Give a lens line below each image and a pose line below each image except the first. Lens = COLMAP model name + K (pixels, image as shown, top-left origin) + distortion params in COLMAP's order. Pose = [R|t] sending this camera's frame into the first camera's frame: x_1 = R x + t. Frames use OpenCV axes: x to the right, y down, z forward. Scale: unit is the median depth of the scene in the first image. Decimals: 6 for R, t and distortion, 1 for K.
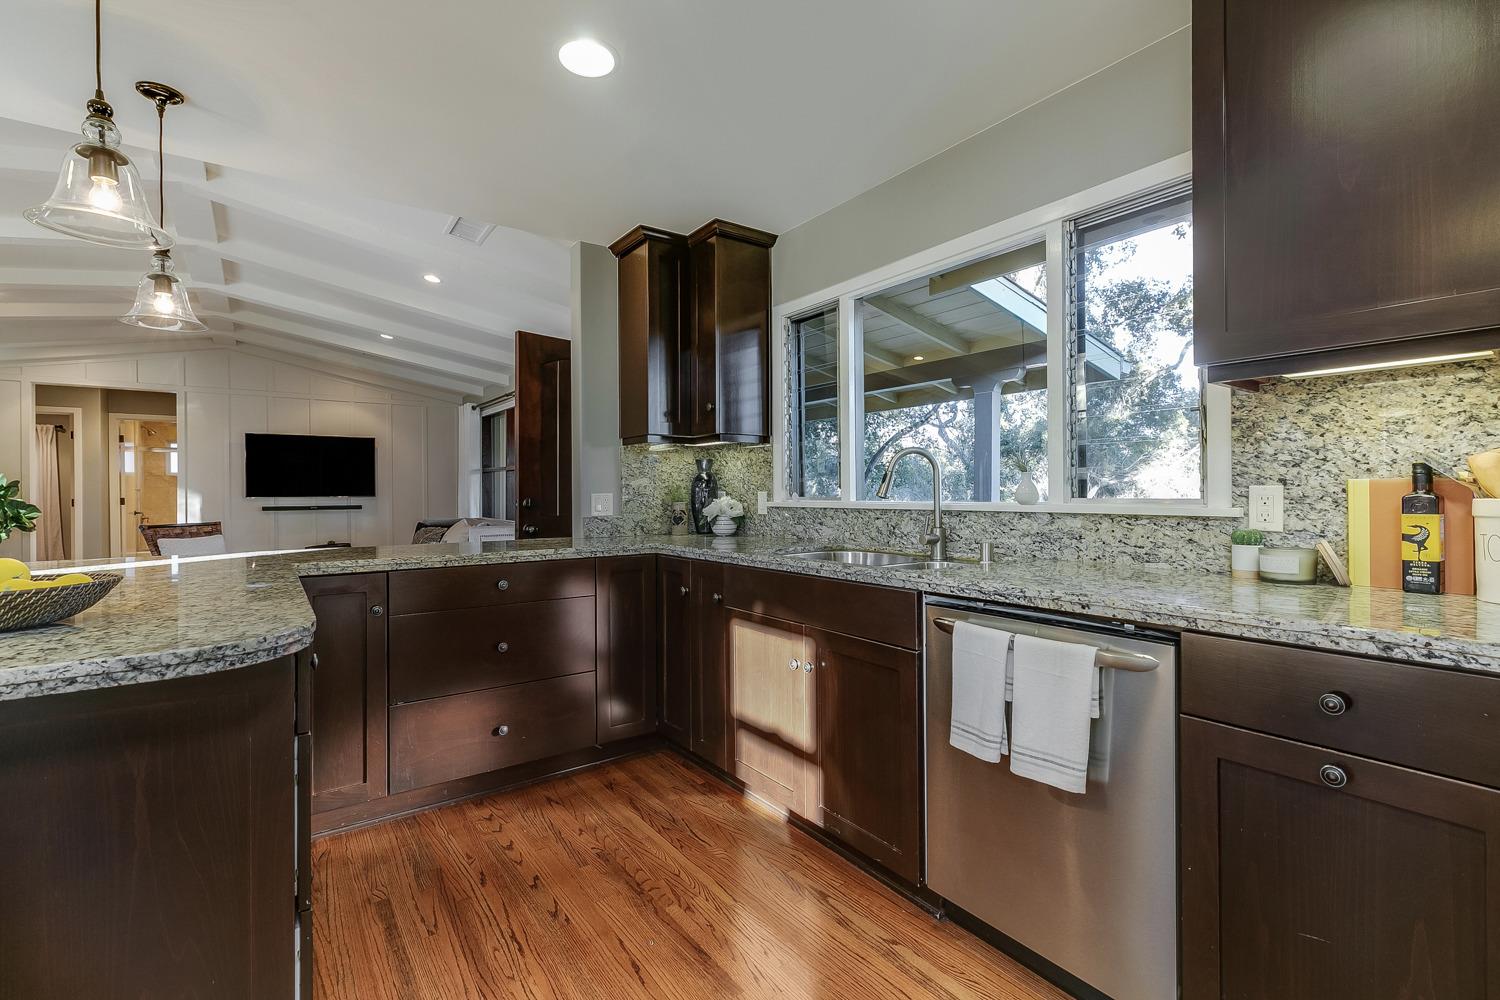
lens RADIAL K [[667.3, 0, 748.8], [0, 667.3, 493.3], [0, 0, 1]] dist [-0.001301, 0.000251]
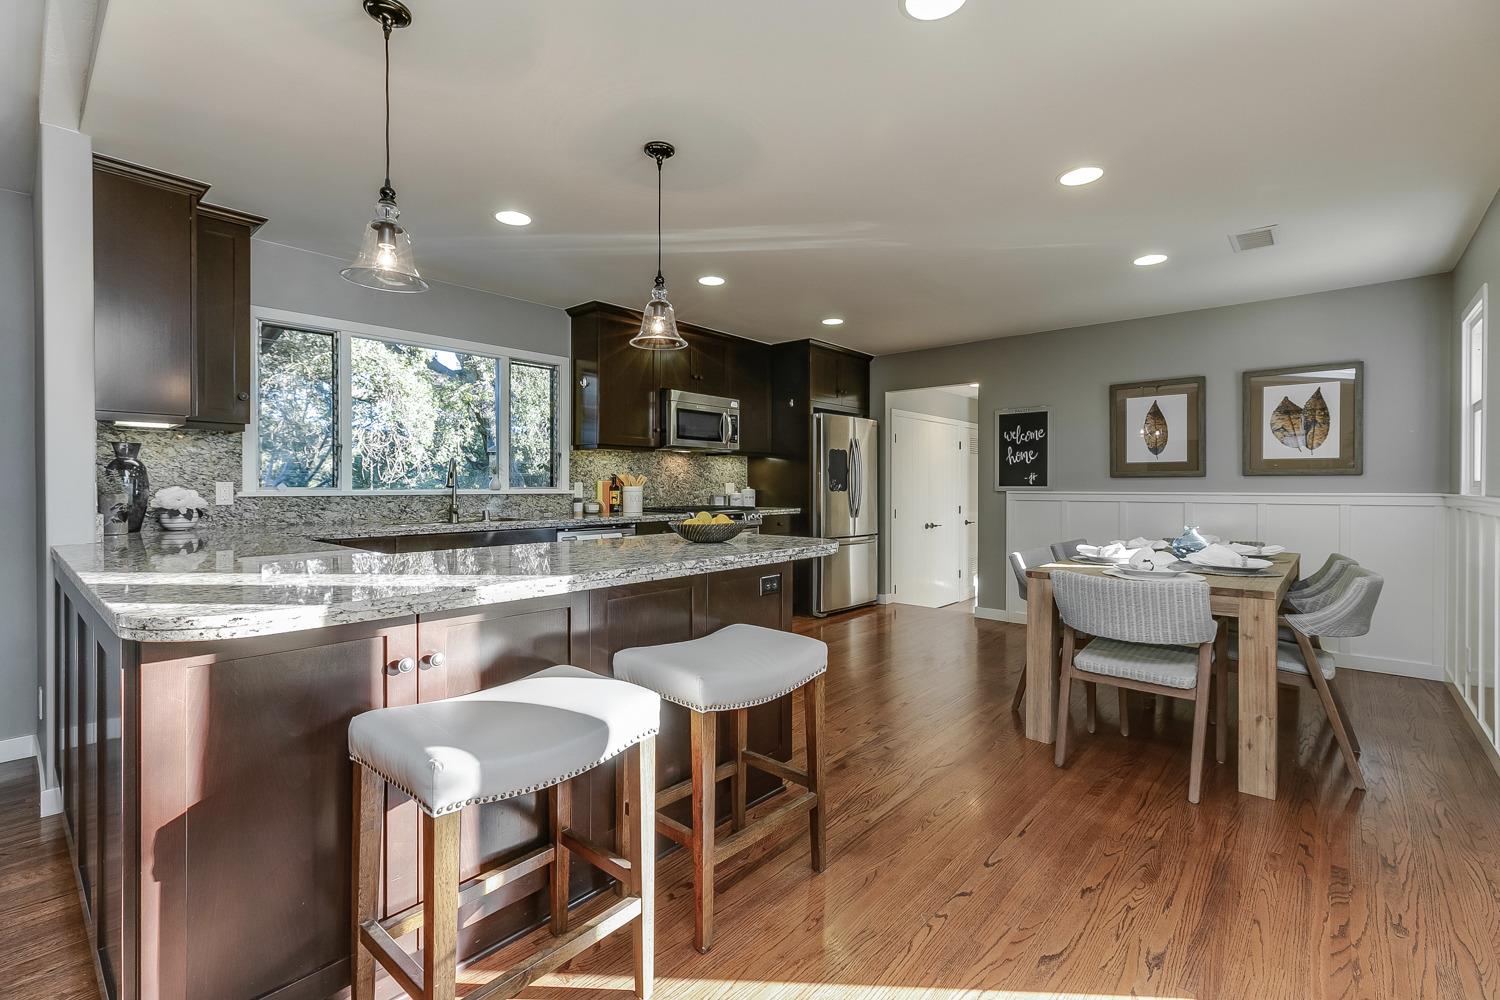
lens RADIAL K [[667.3, 0, 750.1], [0, 667.3, 492.1], [0, 0, 1]] dist [-0.001301, 0.000251]
pose [[-0.218729, -0.002521, 0.975782, -1.579046], [0.003725, 0.999987, 0.003419, 0.016342], [-0.975779, 0.004382, -0.218717, 0.637841]]
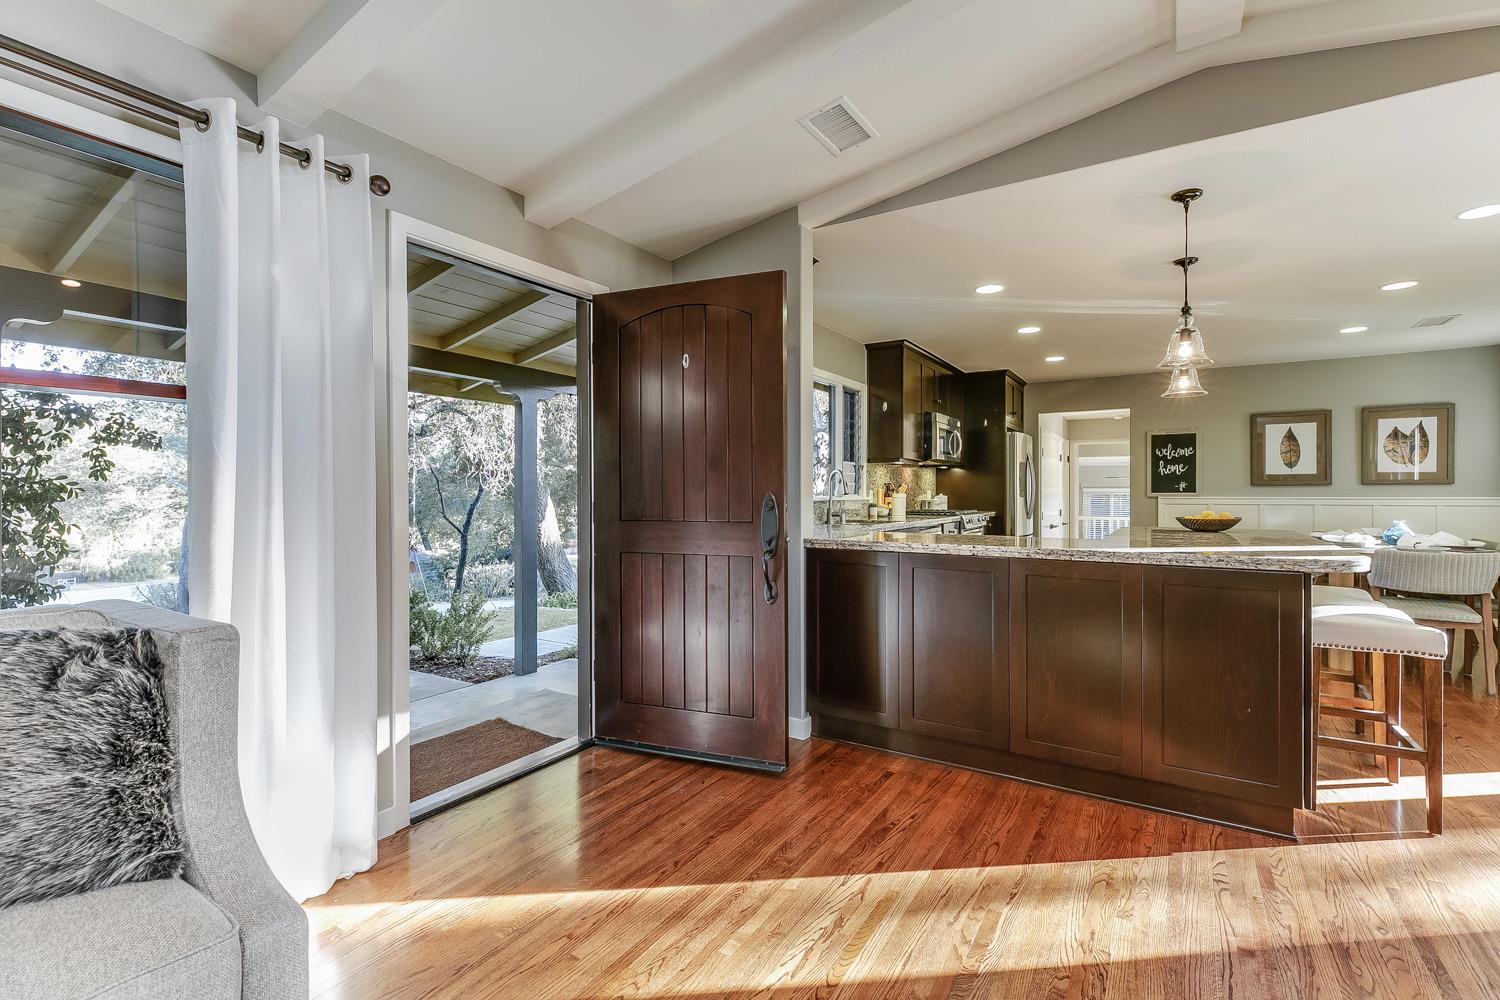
lens RADIAL K [[667.3, 0, 752.0], [0, 667.3, 496.2], [0, 0, 1]] dist [-0.001301, 0.000251]
pose [[-0.355140, -0.001097, 0.934812, -1.587033], [0.006303, 0.999974, 0.003569, 0.001124], [-0.934792, 0.007160, -0.355124, 1.980782]]
